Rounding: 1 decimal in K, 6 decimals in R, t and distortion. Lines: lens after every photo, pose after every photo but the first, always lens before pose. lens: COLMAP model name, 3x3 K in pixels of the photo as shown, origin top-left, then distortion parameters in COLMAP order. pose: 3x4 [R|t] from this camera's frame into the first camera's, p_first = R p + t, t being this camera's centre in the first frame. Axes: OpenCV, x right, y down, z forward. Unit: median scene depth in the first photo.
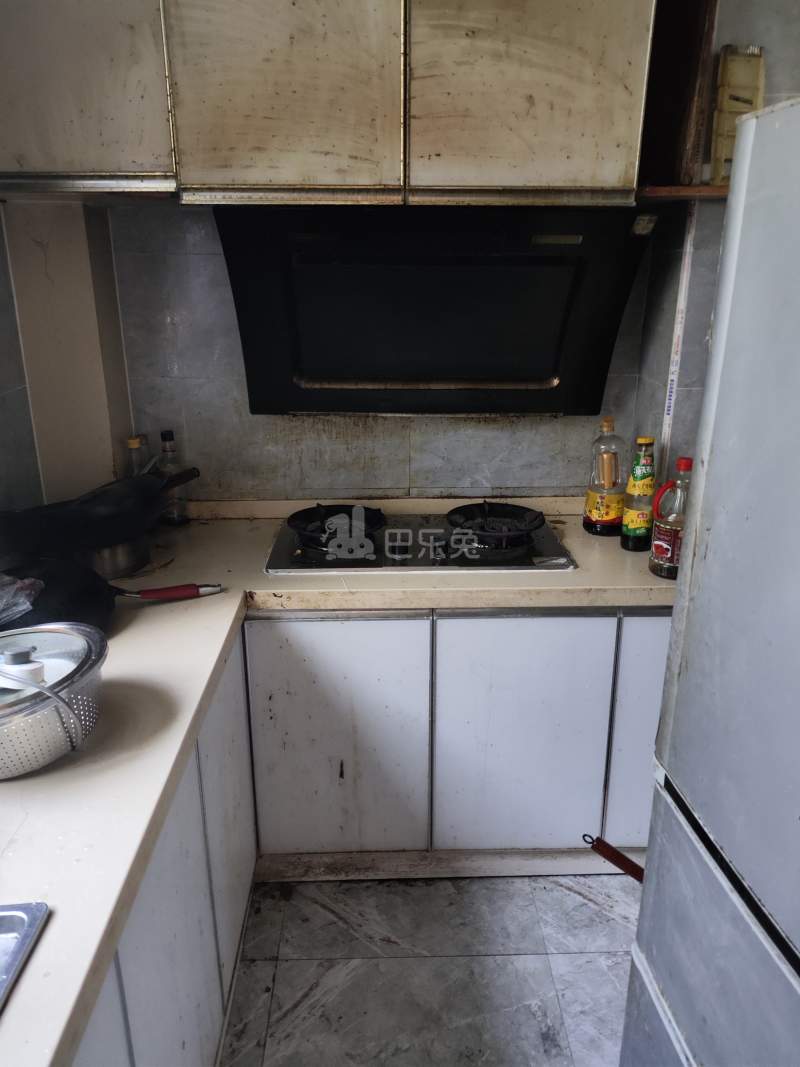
lens RADIAL K [[782.8, 0, 400.7], [0, 782.8, 544.2], [0, 0, 1]] dist [0.097642, -0.167946]
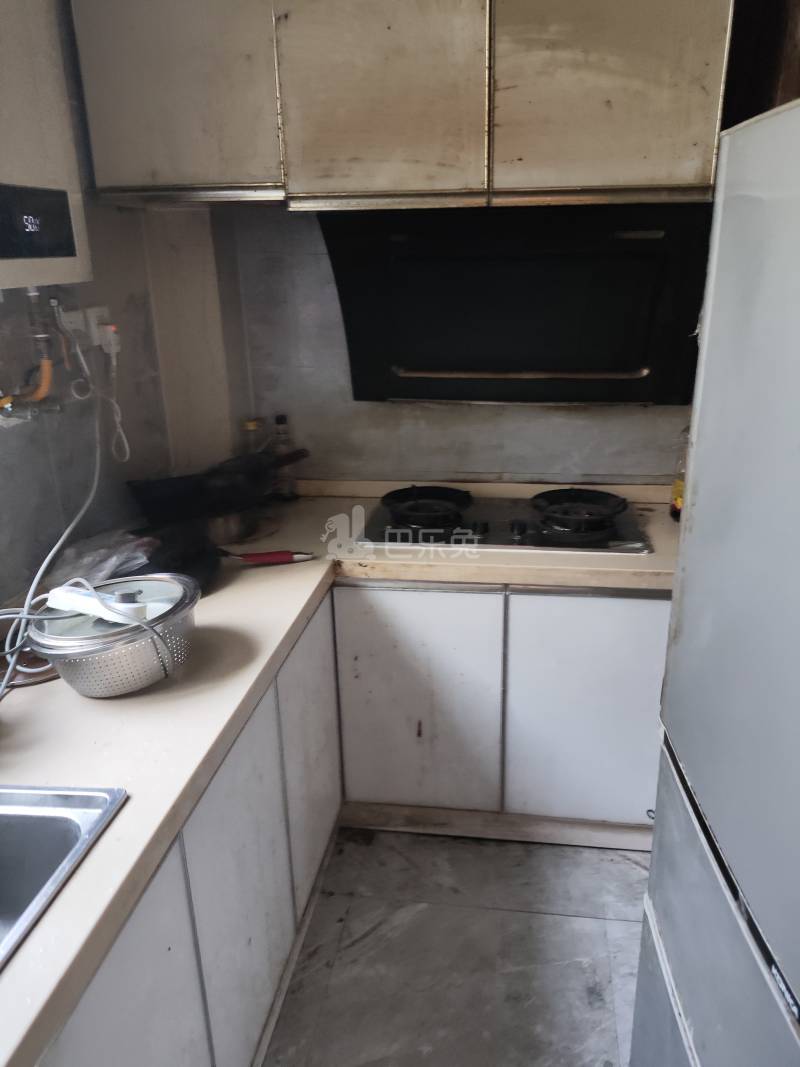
lens RADIAL K [[777.8, 0, 413.2], [0, 777.8, 540.1], [0, 0, 1]] dist [0.093572, -0.166871]
pose [[0.987265, 0.039927, -0.153992, 0.077312], [-0.038636, 0.999189, 0.011370, 0.014948], [0.154321, -0.005275, 0.988007, -0.066643]]
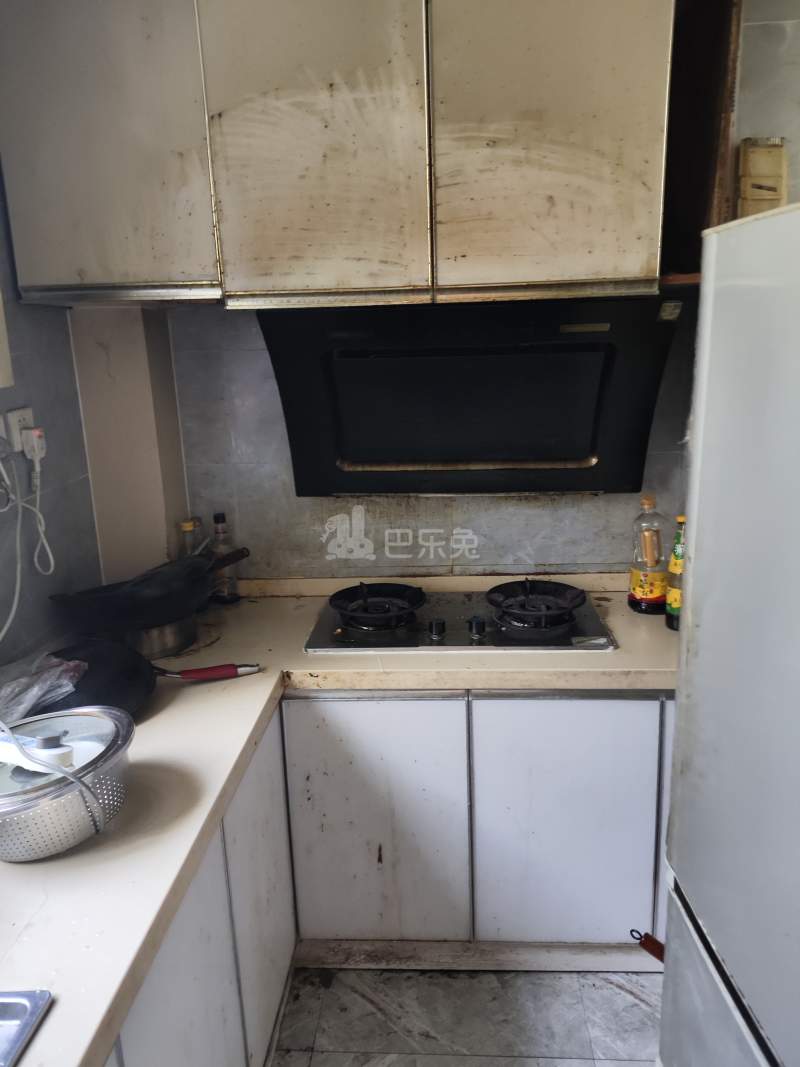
lens RADIAL K [[782.8, 0, 400.7], [0, 782.8, 544.2], [0, 0, 1]] dist [0.097642, -0.167946]
pose [[0.995796, -0.008802, -0.091170, 0.048527], [0.001049, 0.996402, -0.084743, -0.017279], [0.091588, 0.084291, 0.992223, -0.015124]]
